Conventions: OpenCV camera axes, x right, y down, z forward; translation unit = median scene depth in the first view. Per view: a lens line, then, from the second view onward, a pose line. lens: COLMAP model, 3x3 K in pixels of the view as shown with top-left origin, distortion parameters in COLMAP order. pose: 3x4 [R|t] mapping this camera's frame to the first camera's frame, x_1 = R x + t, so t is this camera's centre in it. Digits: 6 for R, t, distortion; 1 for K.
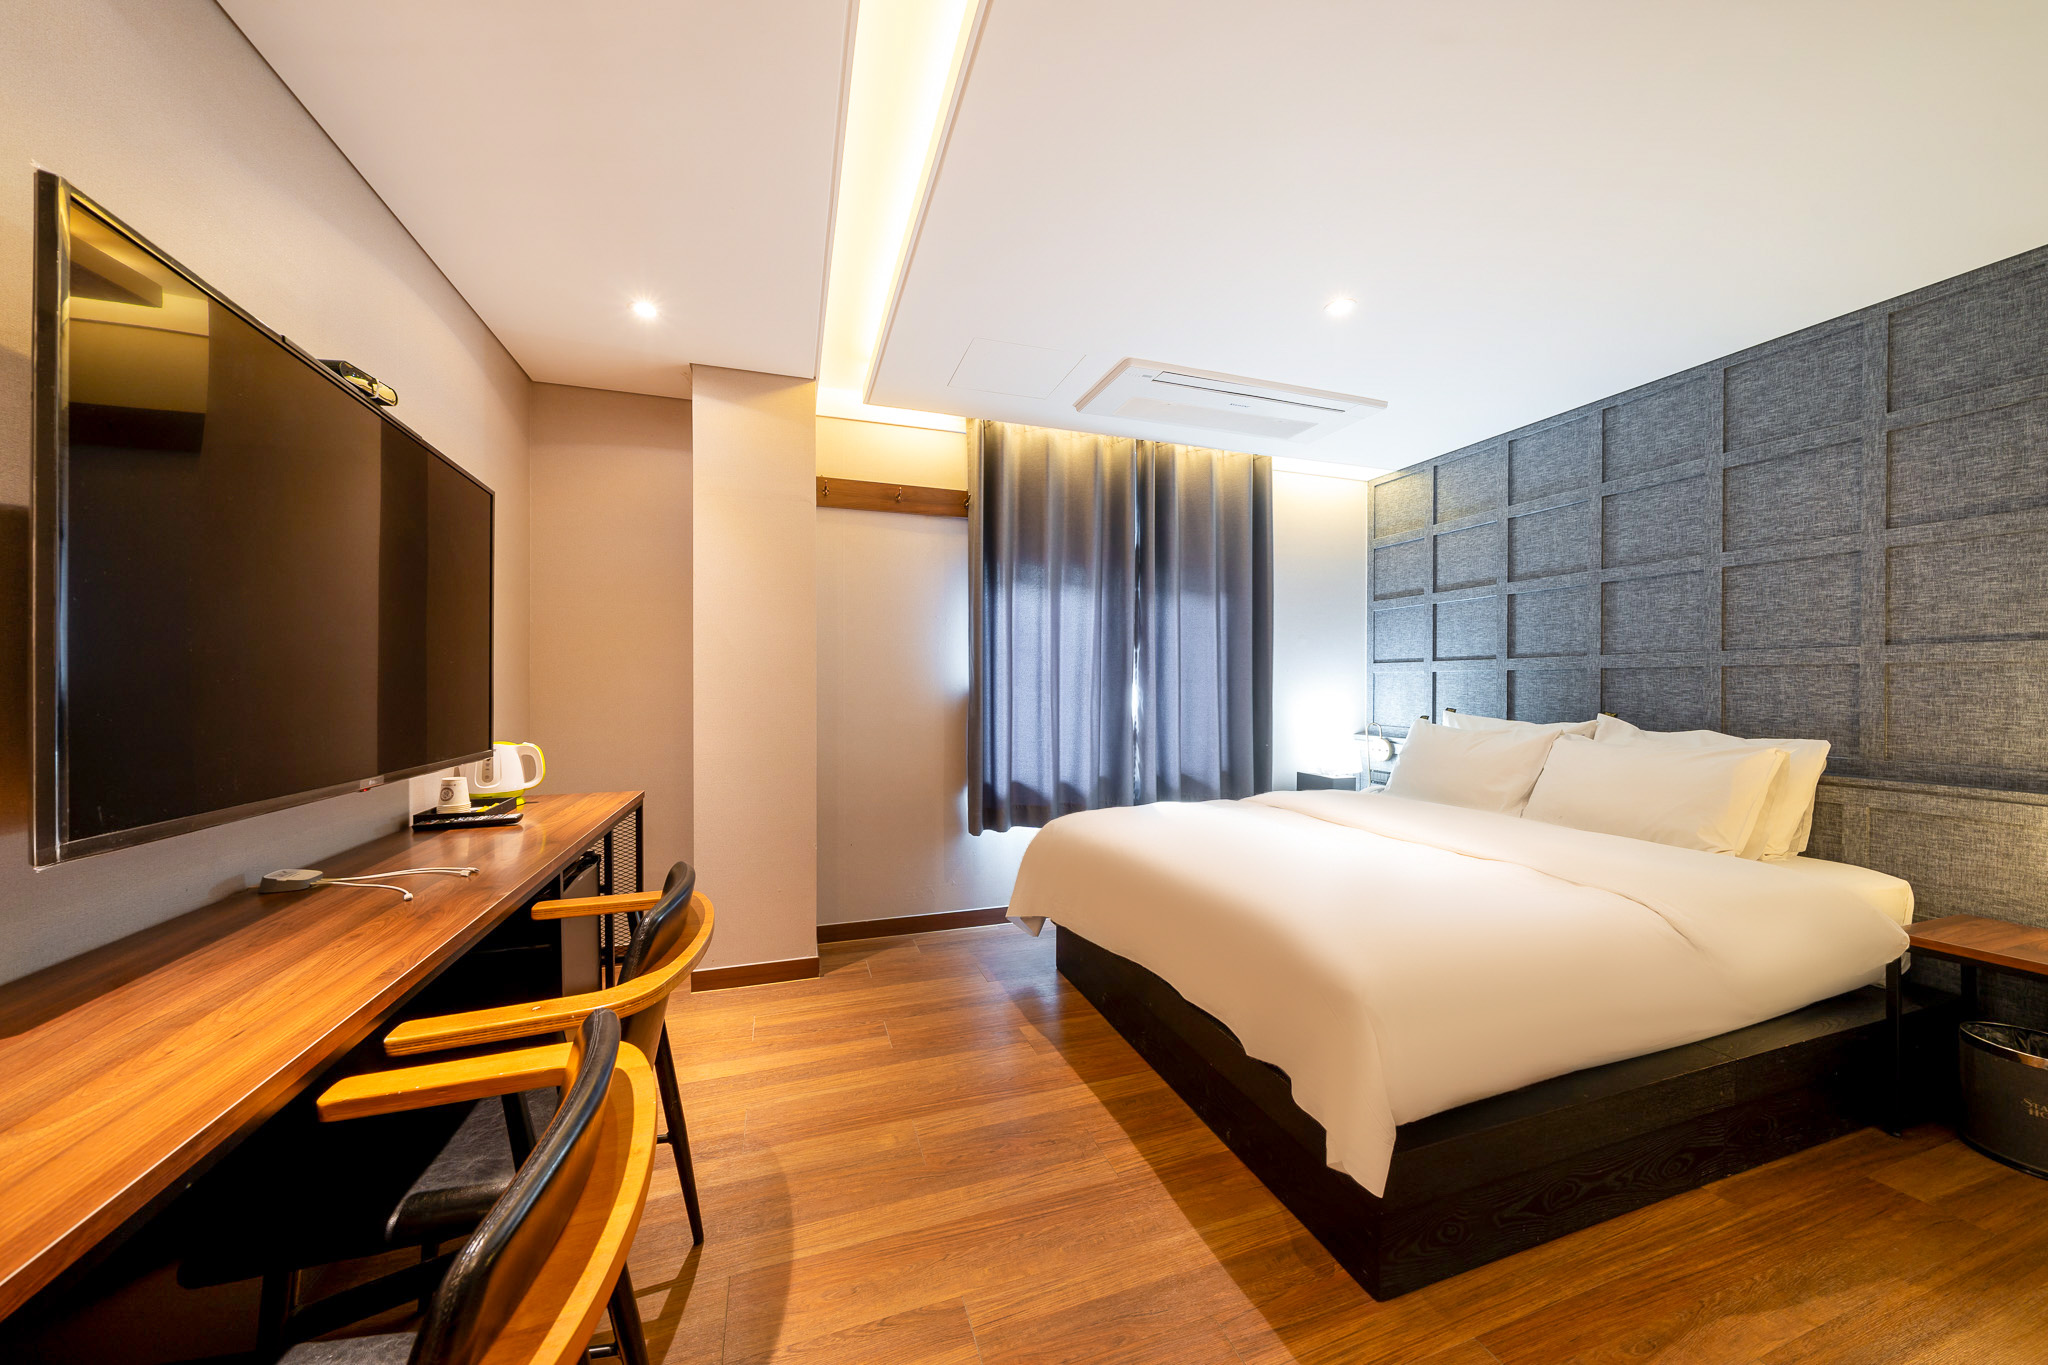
lens RADIAL K [[698.0, 0, 1020.3], [0, 698.0, 690.1], [0, 0, 1]] dist [-0.009147, -0.000046]
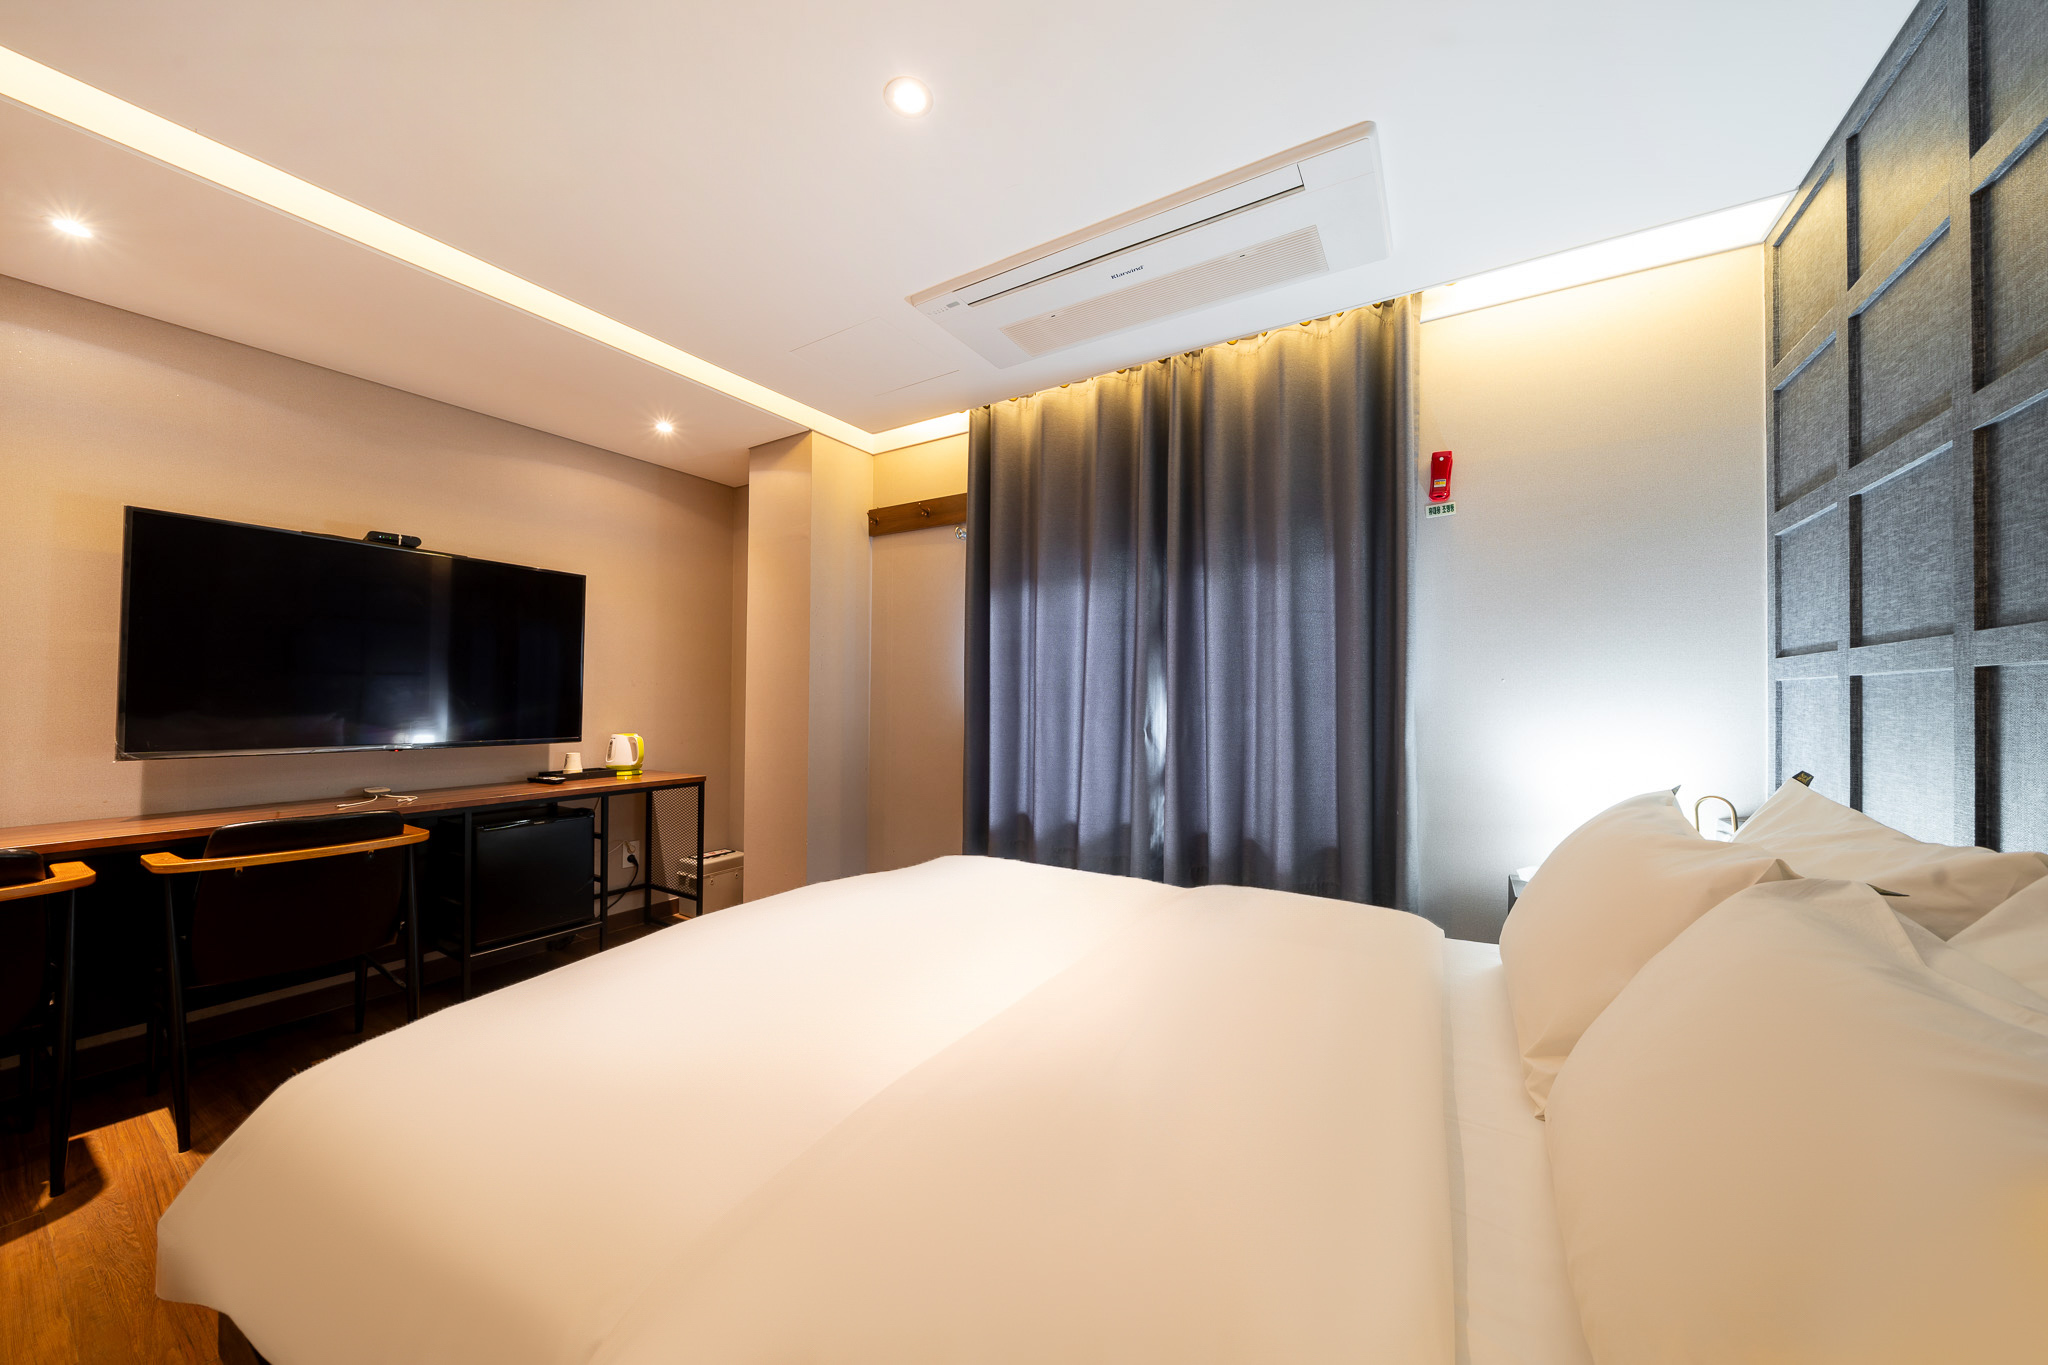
lens RADIAL K [[698.0, 0, 1020.3], [0, 698.0, 690.1], [0, 0, 1]] dist [-0.009147, -0.000046]
pose [[0.630195, -0.003186, -0.776430, 0.690201], [-0.014928, 0.999757, -0.016219, -0.006944], [0.776293, 0.021811, 0.629995, 0.478346]]
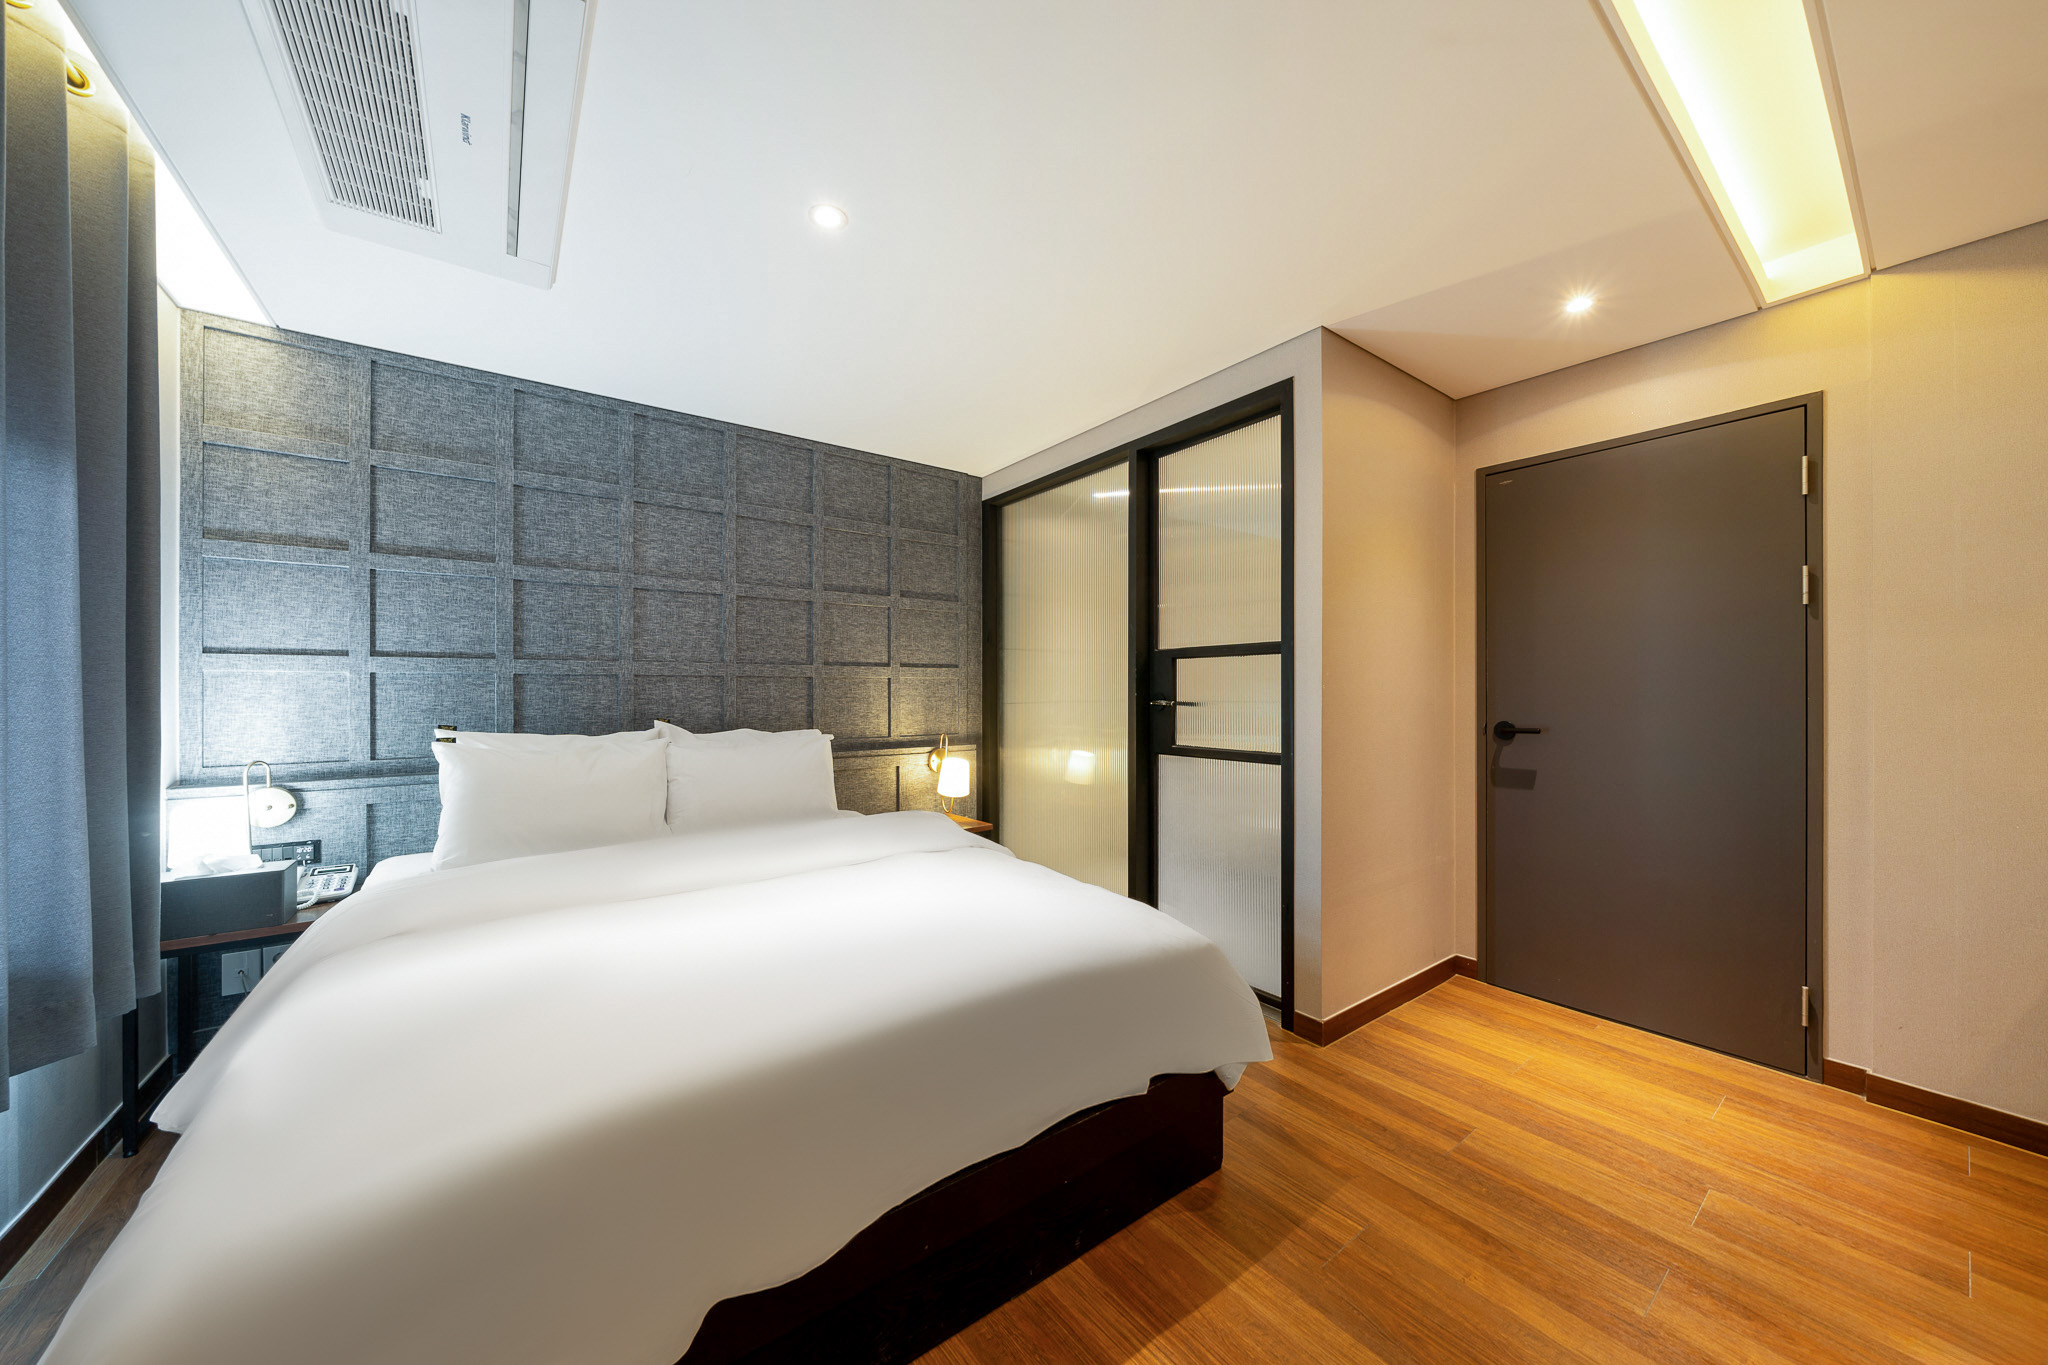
lens RADIAL K [[698.0, 0, 1020.3], [0, 698.0, 690.1], [0, 0, 1]] dist [-0.009147, -0.000046]
pose [[-0.307460, -0.001979, 0.951559, -0.248776], [0.008217, 0.999955, 0.004735, -0.008861], [-0.951526, 0.009275, -0.307430, 0.713324]]
